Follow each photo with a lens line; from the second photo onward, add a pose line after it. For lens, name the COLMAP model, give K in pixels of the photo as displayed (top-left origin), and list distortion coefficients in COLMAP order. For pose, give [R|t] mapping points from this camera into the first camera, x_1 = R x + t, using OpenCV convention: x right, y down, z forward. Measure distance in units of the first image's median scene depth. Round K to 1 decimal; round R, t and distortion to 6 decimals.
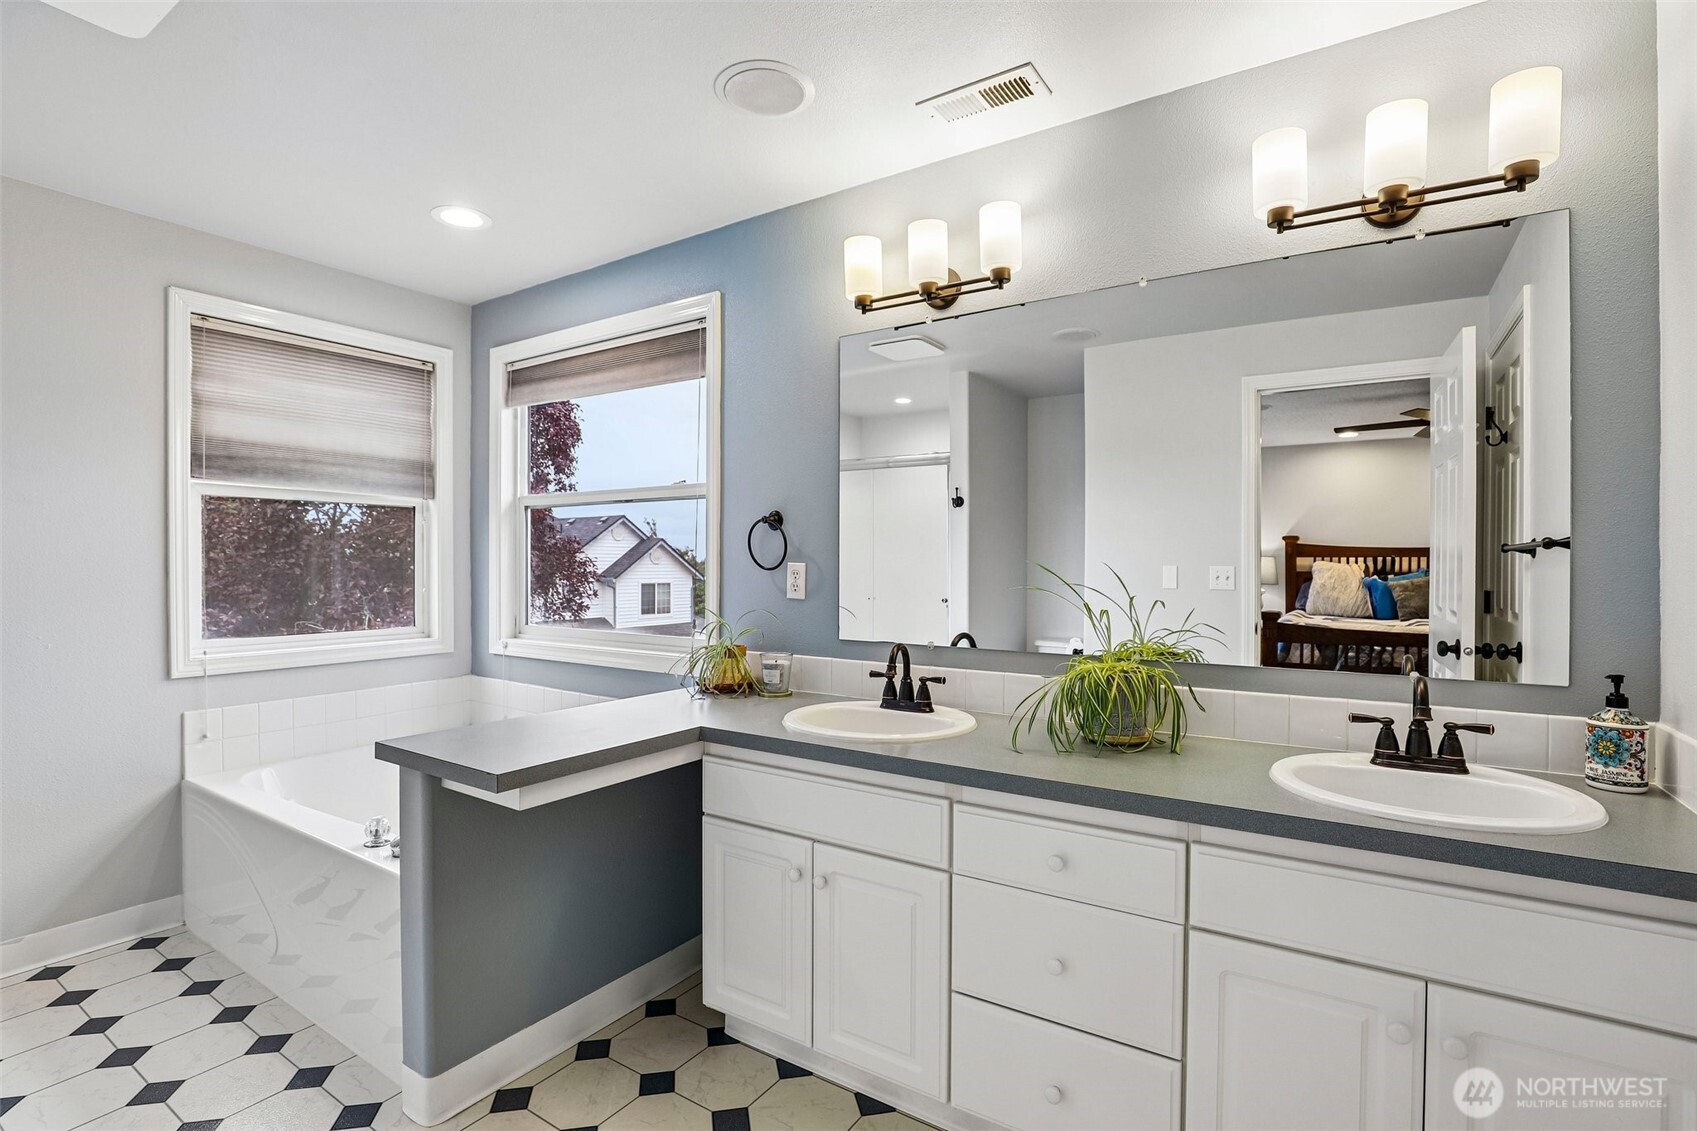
lens RADIAL K [[788.1, 0, 851.0], [0, 788.1, 564.5], [0, 0, 1]] dist [0.000118, 0.000046]
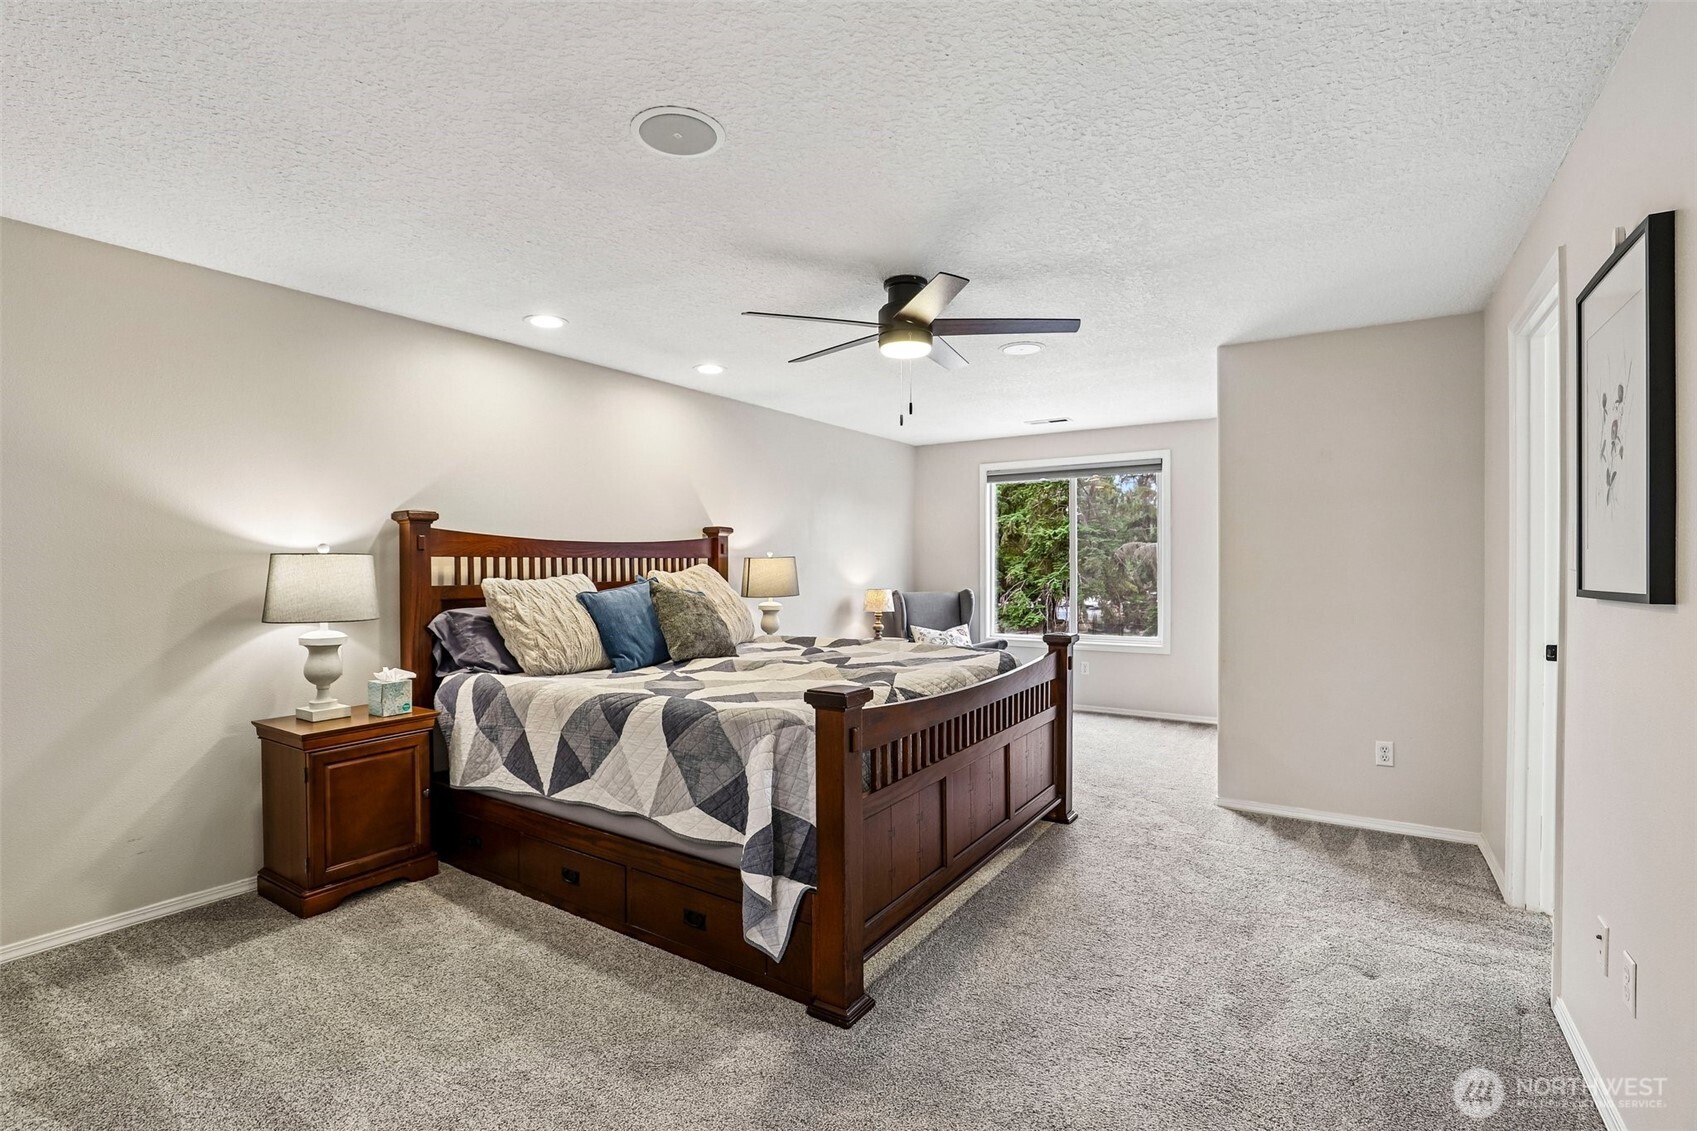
lens RADIAL K [[783.7, 0, 847.9], [0, 783.7, 565.4], [0, 0, 1]] dist [-0.027695, 0.001000]
pose [[-0.006915, -0.004490, 0.999966, 0.106092], [0.004232, 0.999981, 0.004519, -0.005197], [-0.999967, 0.004263, -0.006896, 0.759661]]
